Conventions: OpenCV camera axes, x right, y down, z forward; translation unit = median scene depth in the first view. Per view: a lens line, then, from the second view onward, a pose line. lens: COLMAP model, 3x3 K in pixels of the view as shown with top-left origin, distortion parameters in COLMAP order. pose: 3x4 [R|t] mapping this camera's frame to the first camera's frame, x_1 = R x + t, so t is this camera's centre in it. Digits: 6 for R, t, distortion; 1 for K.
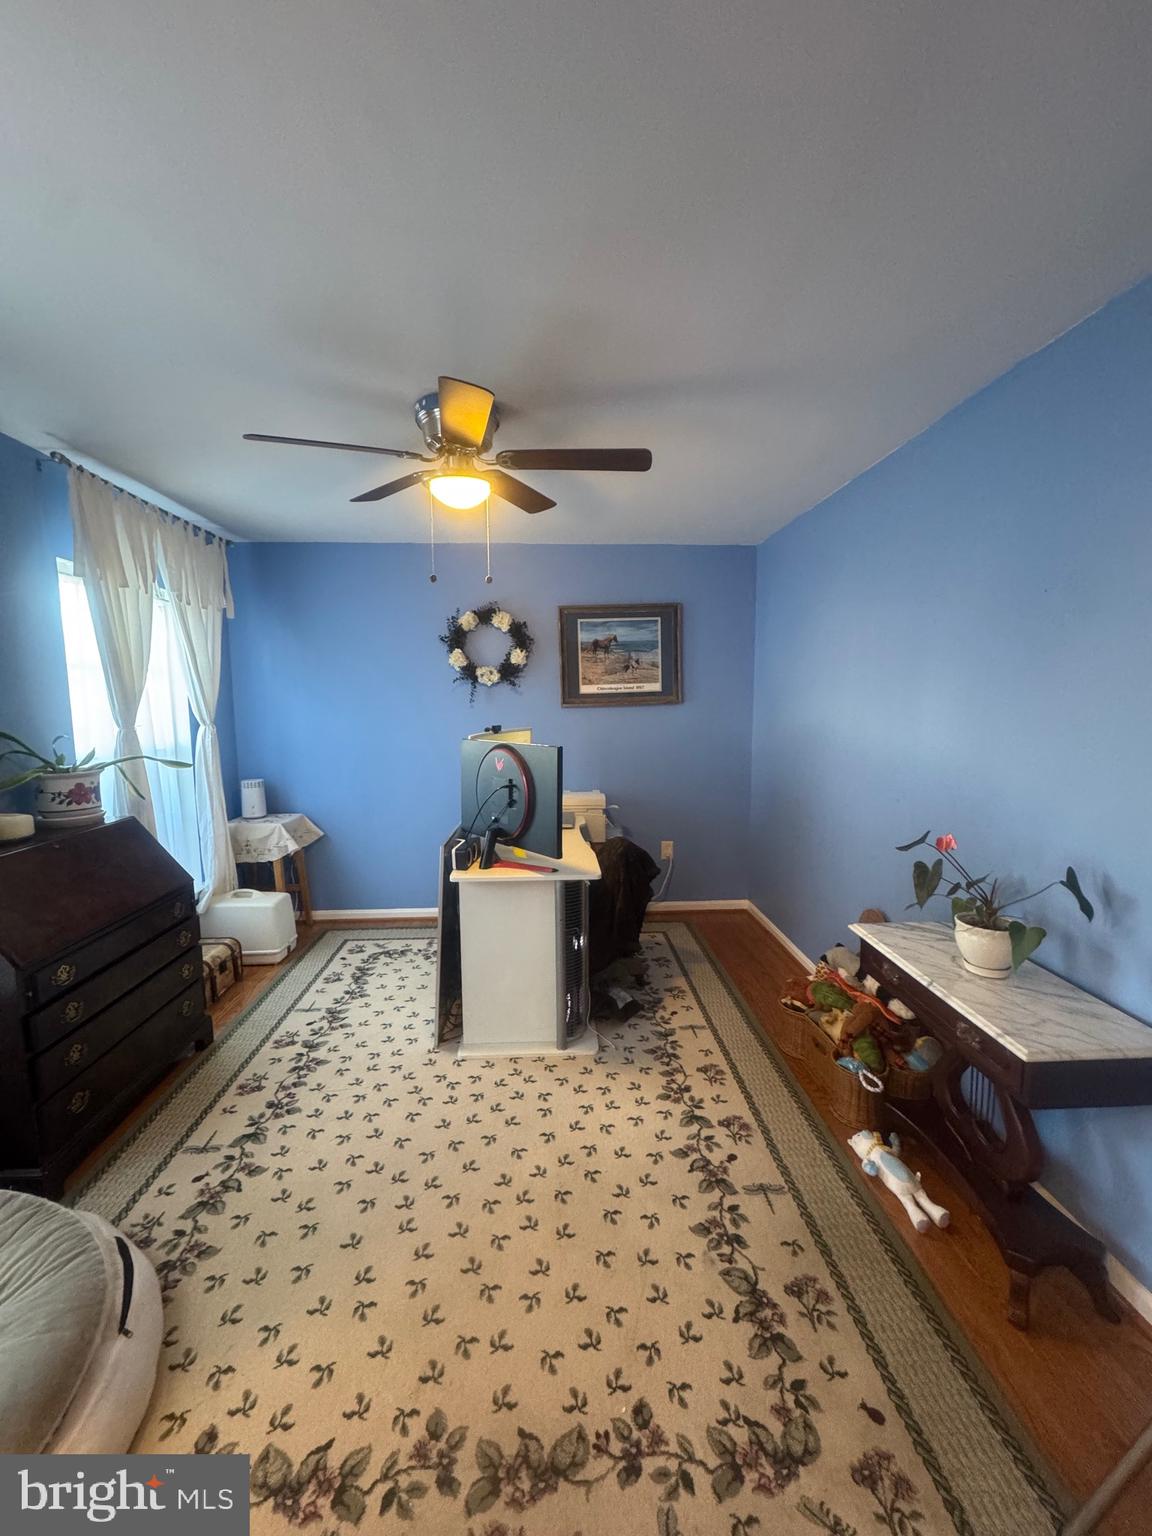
lens RADIAL K [[613.5, 0, 577.8], [0, 613.5, 772.3], [0, 0, 1]] dist [-0.001854, 0.000623]
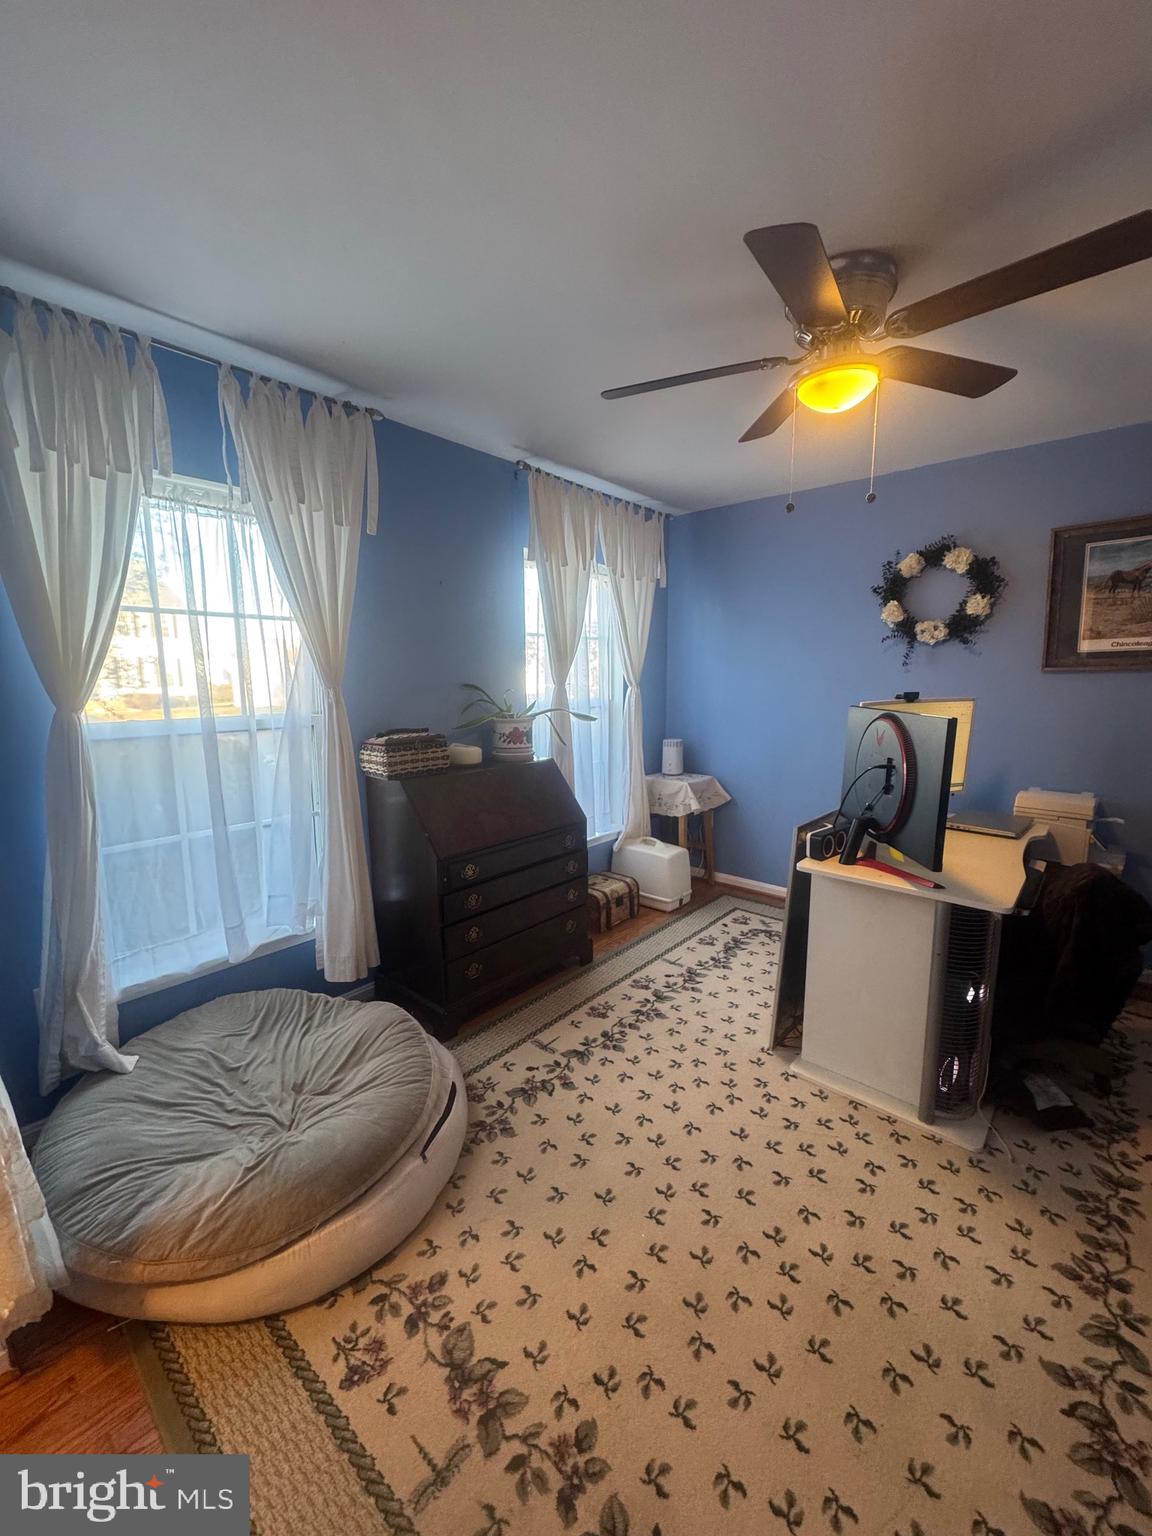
lens RADIAL K [[613.5, 0, 574.1], [0, 613.5, 770.4], [0, 0, 1]] dist [-0.001854, 0.000623]
pose [[0.715967, 0.111869, -0.689113, 0.145998], [-0.084542, 0.993707, 0.073480, 0.003228], [0.692997, 0.005649, 0.720919, 0.167185]]
